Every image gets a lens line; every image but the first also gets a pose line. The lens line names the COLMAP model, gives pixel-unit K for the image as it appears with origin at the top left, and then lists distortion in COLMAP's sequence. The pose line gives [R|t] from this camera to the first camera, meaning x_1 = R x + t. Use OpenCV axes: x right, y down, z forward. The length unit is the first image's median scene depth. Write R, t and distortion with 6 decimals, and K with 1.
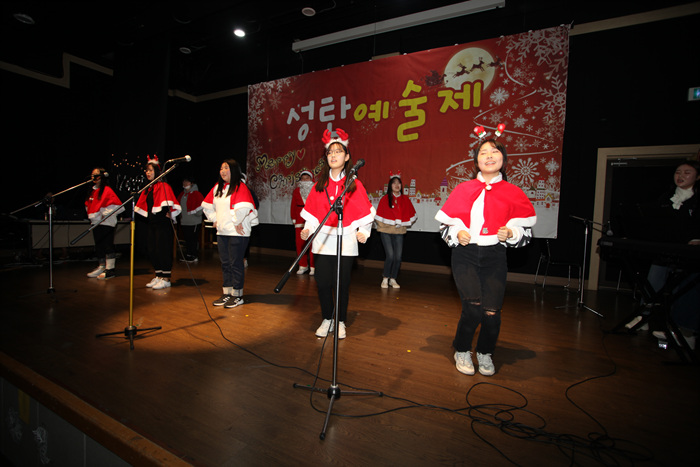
lens RADIAL K [[341.6, 0, 351.2], [0, 341.6, 232.1], [0, 0, 1]] dist [-0.064031, 0.030171]
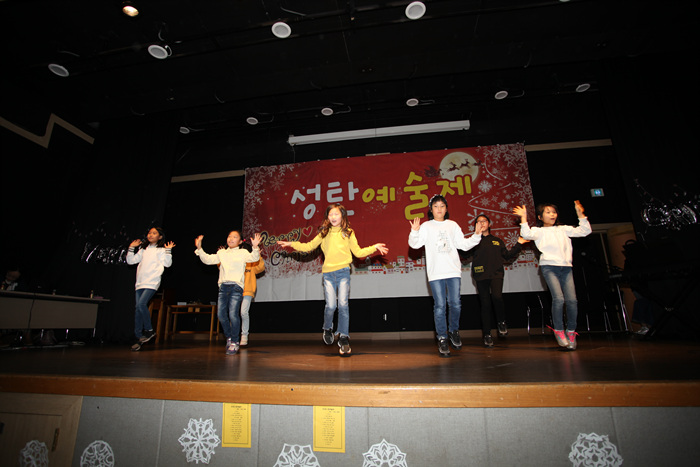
lens RADIAL K [[341.6, 0, 349.4], [0, 341.6, 230.6], [0, 0, 1]] dist [-0.064031, 0.030171]
pose [[0.946739, 0.037346, 0.319830, -0.440155], [0.067269, 0.948398, -0.309866, 0.123284], [-0.314898, 0.314877, 0.895372, 0.030804]]
